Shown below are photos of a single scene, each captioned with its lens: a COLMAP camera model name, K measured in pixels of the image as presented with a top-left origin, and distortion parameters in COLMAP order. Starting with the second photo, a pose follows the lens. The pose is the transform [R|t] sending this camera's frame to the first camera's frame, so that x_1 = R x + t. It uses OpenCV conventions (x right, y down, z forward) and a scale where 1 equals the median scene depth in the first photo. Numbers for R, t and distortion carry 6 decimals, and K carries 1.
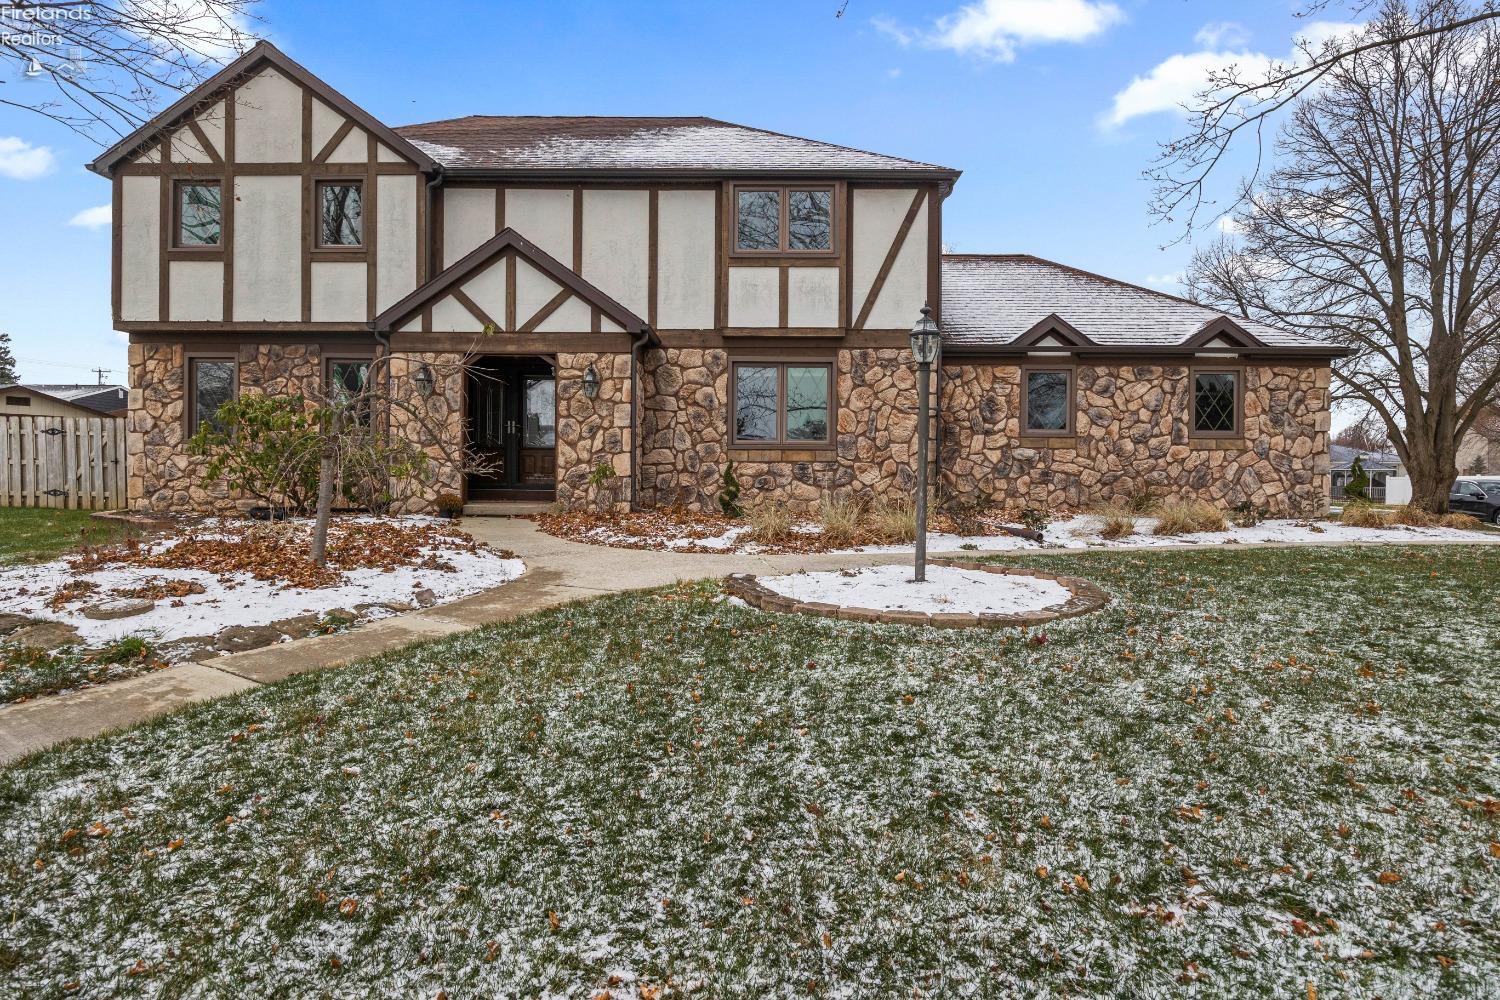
lens RADIAL K [[734.5, 0, 753.2], [0, 734.5, 471.6], [0, 0, 1]] dist [-0.002038, 0.000195]
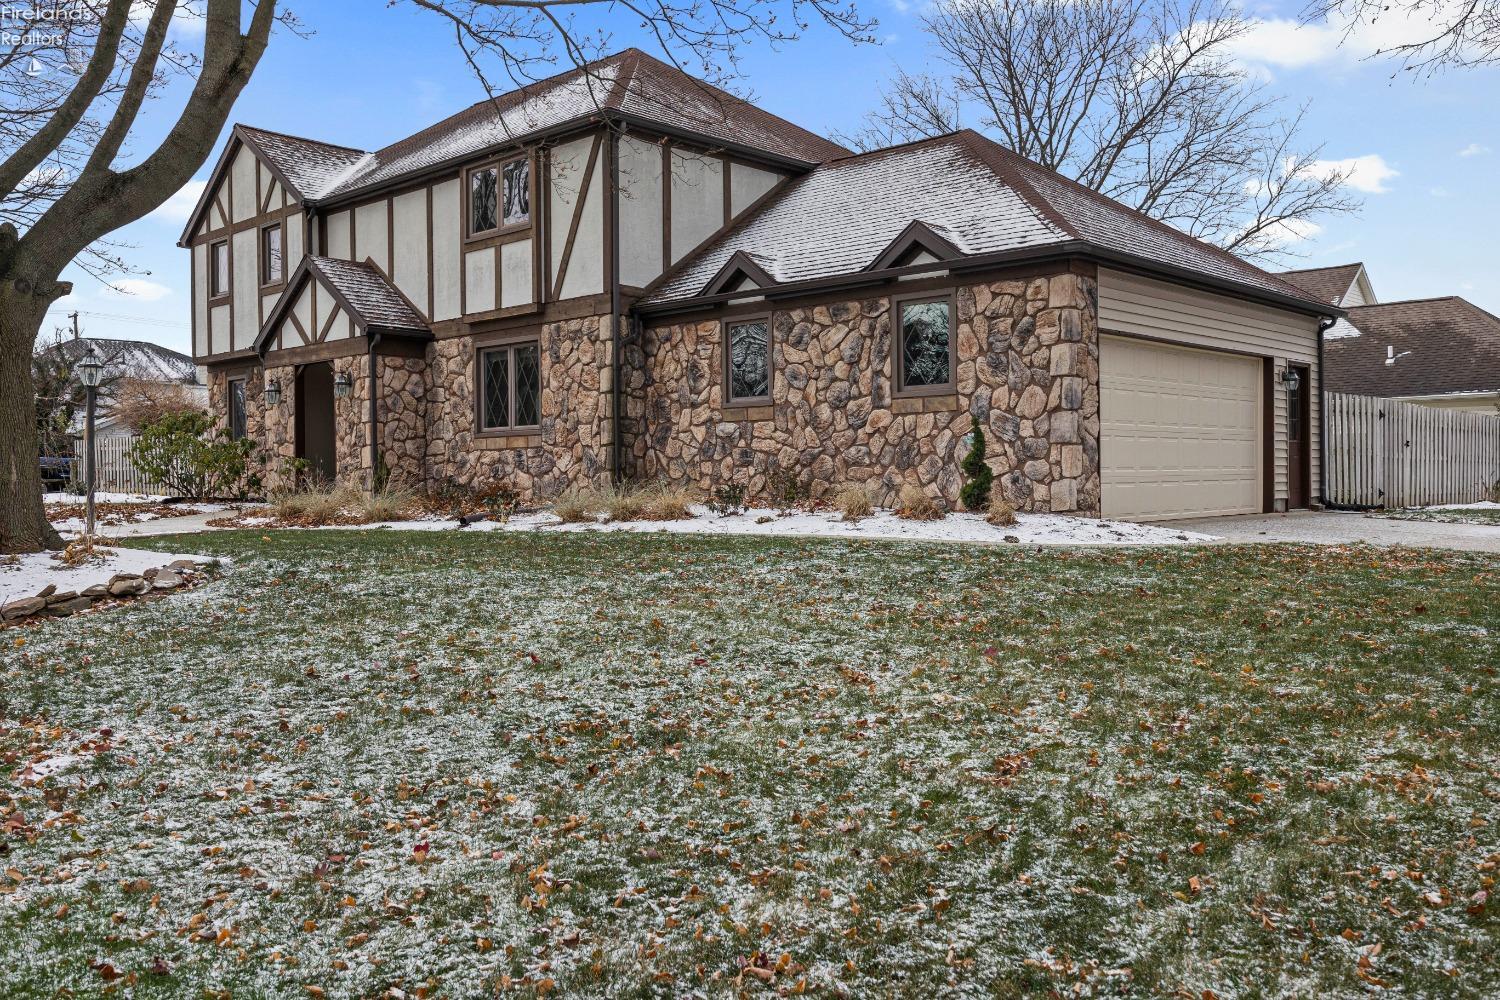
lens RADIAL K [[1264.8, 0, 750.0], [0, 1264.8, 500.0], [0, 0, 1]] dist [-0.001413, 0.004415]
pose [[0.726910, -0.001503, -0.686731, 1.399397], [0.020069, 0.999617, 0.019055, 0.028034], [0.686440, -0.027633, 0.726661, 0.017380]]
